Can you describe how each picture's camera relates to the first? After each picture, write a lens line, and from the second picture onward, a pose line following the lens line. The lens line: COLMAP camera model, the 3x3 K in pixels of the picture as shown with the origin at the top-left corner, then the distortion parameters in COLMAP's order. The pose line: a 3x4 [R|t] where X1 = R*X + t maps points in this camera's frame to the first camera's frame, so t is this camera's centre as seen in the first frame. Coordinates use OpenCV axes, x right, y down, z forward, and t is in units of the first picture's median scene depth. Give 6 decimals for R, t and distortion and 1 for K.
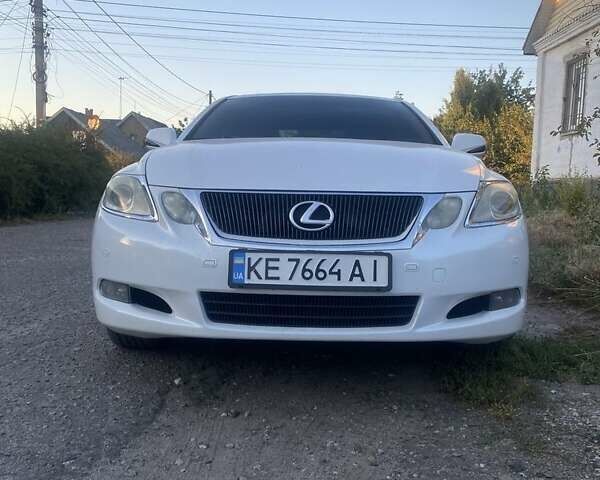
lens RADIAL K [[621.7, 0, 301.1], [0, 621.7, 242.4], [0, 0, 1]] dist [-0.010642, 0.000000]
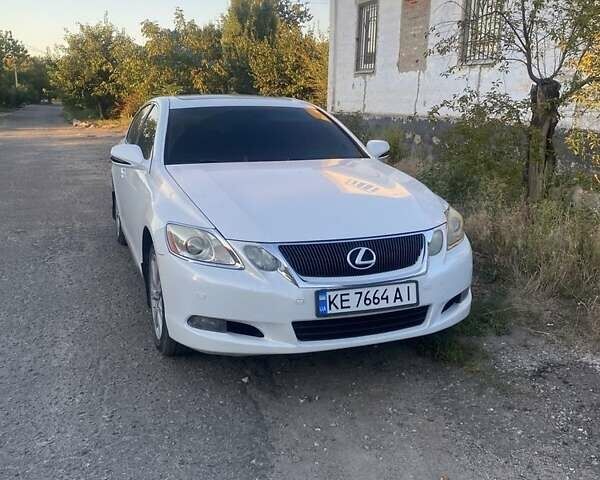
lens RADIAL K [[621.7, 0, 295.4], [0, 621.7, 259.3], [0, 0, 1]] dist [-0.010642, 0.000000]
pose [[0.930069, -0.105347, 0.351957, -0.631068], [0.040817, 0.981705, 0.185980, -0.314295], [-0.365110, -0.158608, 0.917354, -0.241397]]
